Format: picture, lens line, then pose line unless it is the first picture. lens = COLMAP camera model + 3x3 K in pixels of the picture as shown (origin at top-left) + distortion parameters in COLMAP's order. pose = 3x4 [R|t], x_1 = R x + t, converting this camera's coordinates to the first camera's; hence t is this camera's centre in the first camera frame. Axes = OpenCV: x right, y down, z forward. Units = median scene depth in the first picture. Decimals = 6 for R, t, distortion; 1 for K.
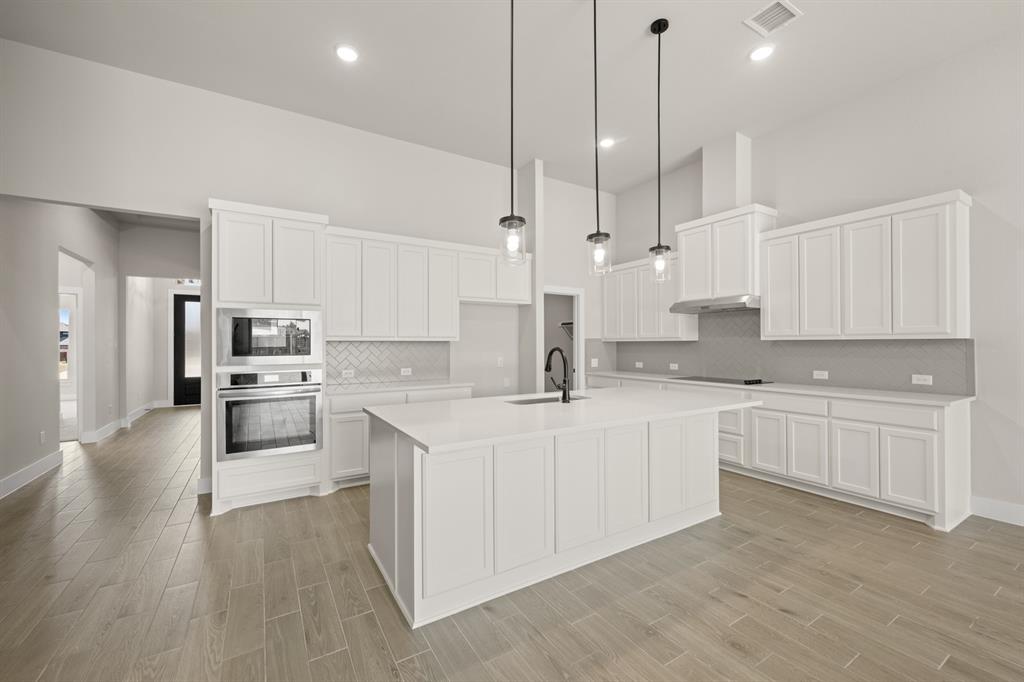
lens RADIAL K [[416.5, 0, 512.0], [0, 416.5, 341.0], [0, 0, 1]] dist [0.000583, 0.000151]
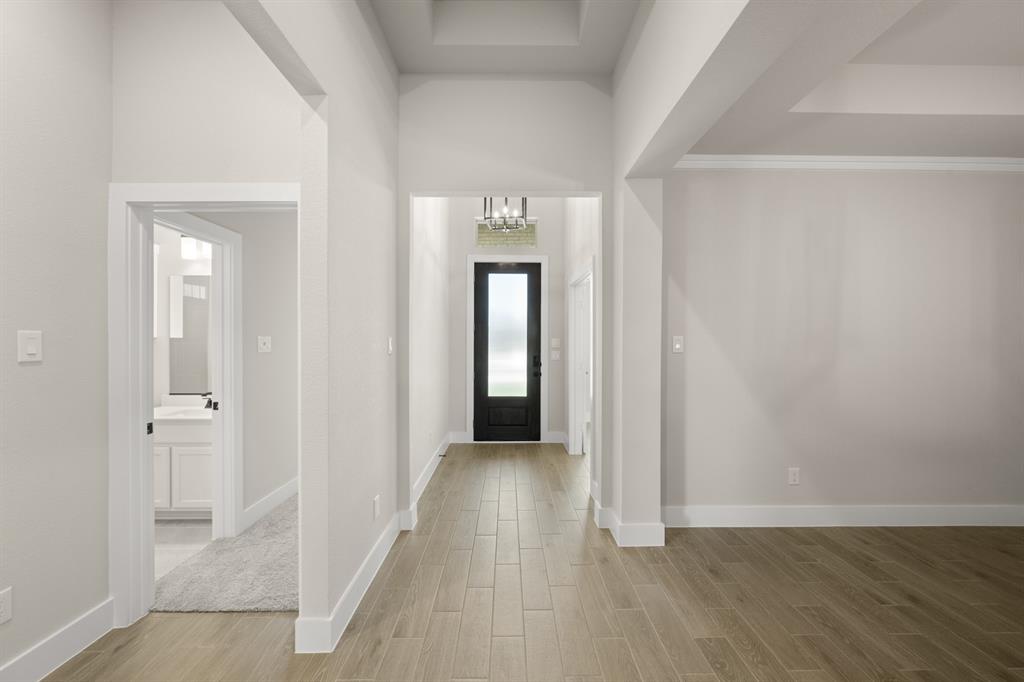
lens RADIAL K [[404.5, 0, 512.0], [0, 404.5, 341.0], [0, 0, 1]] dist [0.028054, 0.000045]
pose [[0.861854, 0.005424, -0.507127, -0.450619], [-0.003116, 0.999981, 0.005399, 0.001388], [0.507146, -0.003073, 0.861854, 0.501472]]
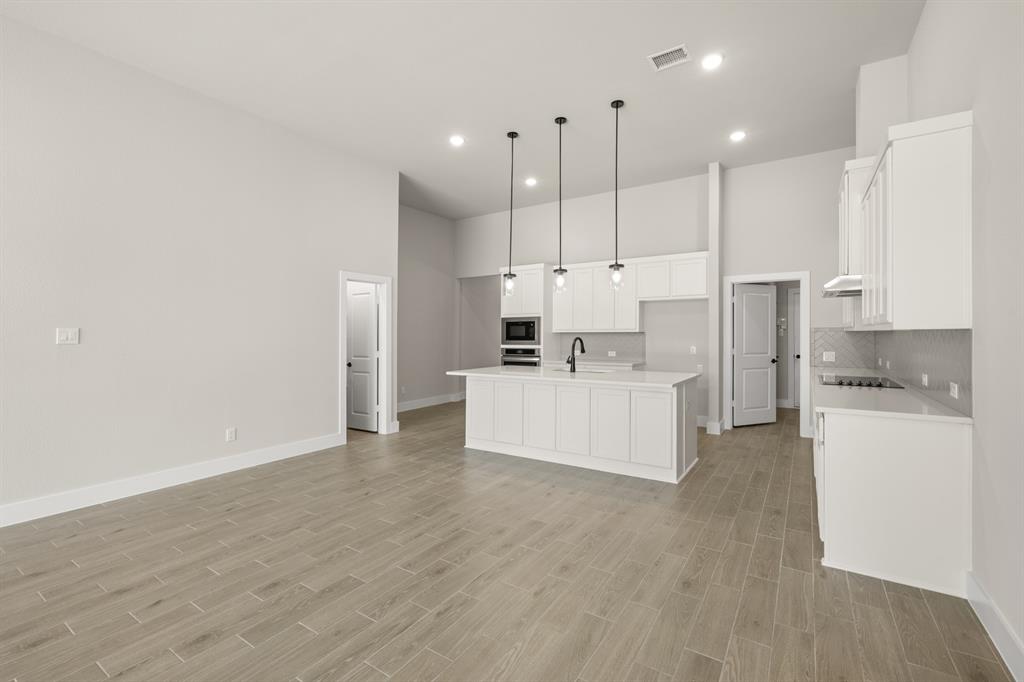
lens RADIAL K [[441.5, 0, 512.0], [0, 441.5, 341.0], [0, 0, 1]] dist [-0.000598, -0.000097]
pose [[0.426182, 0.017157, -0.904475, 1.484285], [0.010298, 0.999663, 0.023815, -0.014445], [0.904579, -0.019463, 0.425862, 0.071397]]
